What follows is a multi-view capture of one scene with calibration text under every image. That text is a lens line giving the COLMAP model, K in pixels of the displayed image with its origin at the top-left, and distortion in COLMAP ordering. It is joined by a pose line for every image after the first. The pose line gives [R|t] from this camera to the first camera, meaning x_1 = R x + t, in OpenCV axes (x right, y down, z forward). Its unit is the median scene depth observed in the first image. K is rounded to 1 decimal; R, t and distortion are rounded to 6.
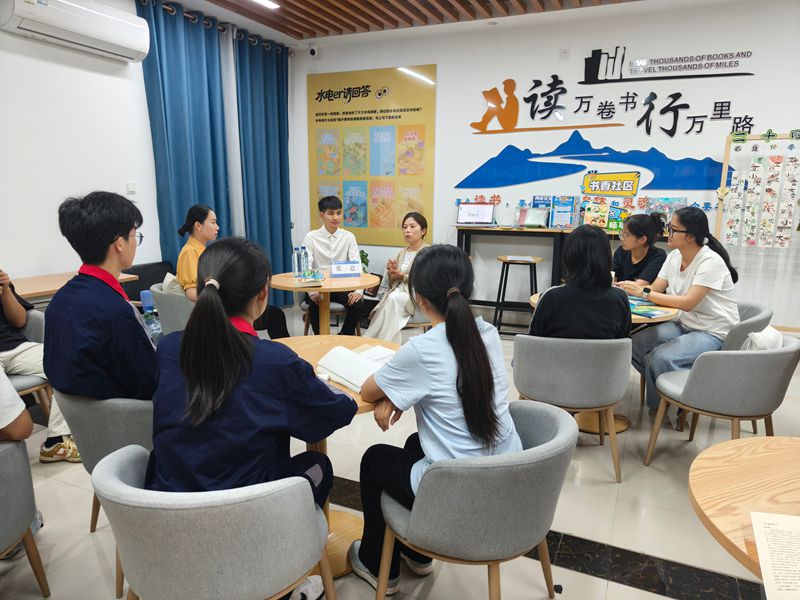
lens RADIAL K [[562.8, 0, 400.0], [0, 562.8, 300.0], [0, 0, 1]] dist [0.002623, -0.002571]
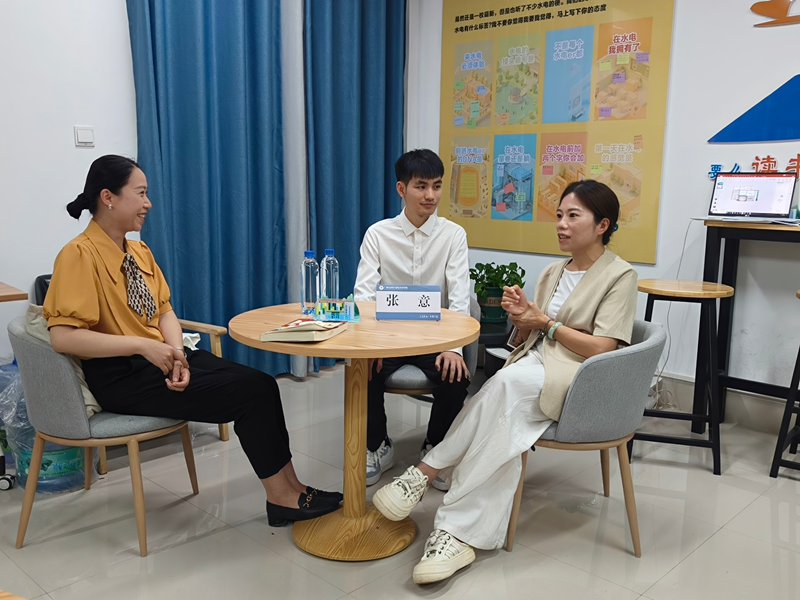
lens RADIAL K [[761.9, 0, 400.0], [0, 761.9, 300.0], [0, 0, 1]] dist [0.003824, -0.007890]
pose [[0.944299, 0.056877, -0.324137, 0.079117], [-0.069099, 0.997263, -0.026312, -0.034556], [0.321753, 0.047244, 0.945644, 0.360969]]
